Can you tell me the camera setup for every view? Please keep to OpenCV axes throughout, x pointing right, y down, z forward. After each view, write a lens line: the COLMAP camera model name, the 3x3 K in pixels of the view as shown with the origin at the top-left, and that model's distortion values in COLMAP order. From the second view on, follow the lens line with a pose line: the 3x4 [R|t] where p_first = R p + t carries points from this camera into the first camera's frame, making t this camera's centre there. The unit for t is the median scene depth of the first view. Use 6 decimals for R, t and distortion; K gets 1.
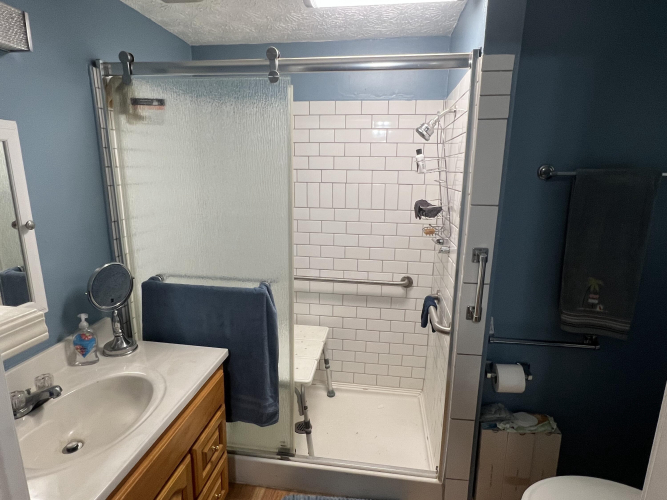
lens RADIAL K [[379.1, 0, 334.8], [0, 379.1, 249.1], [0, 0, 1]] dist [-0.001073, -0.002315]
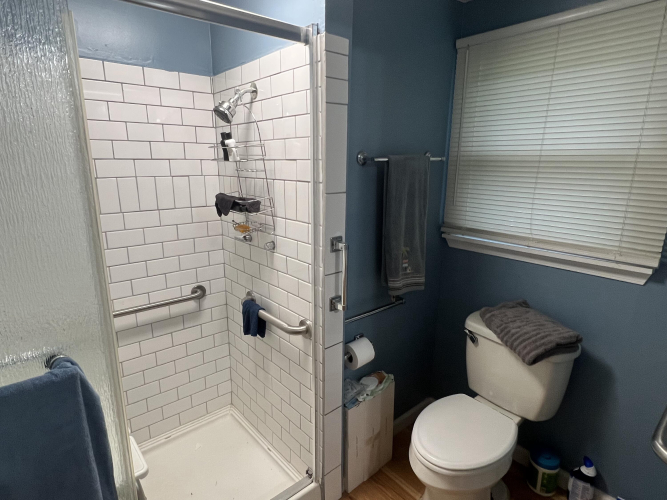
lens RADIAL K [[379.1, 0, 333.4], [0, 379.1, 251.0], [0, 0, 1]] dist [-0.001073, -0.002315]
pose [[0.665951, -0.187031, 0.722169, -0.263298], [0.162875, 0.981160, 0.103909, -0.054926], [-0.727998, 0.048425, 0.683867, 0.262109]]
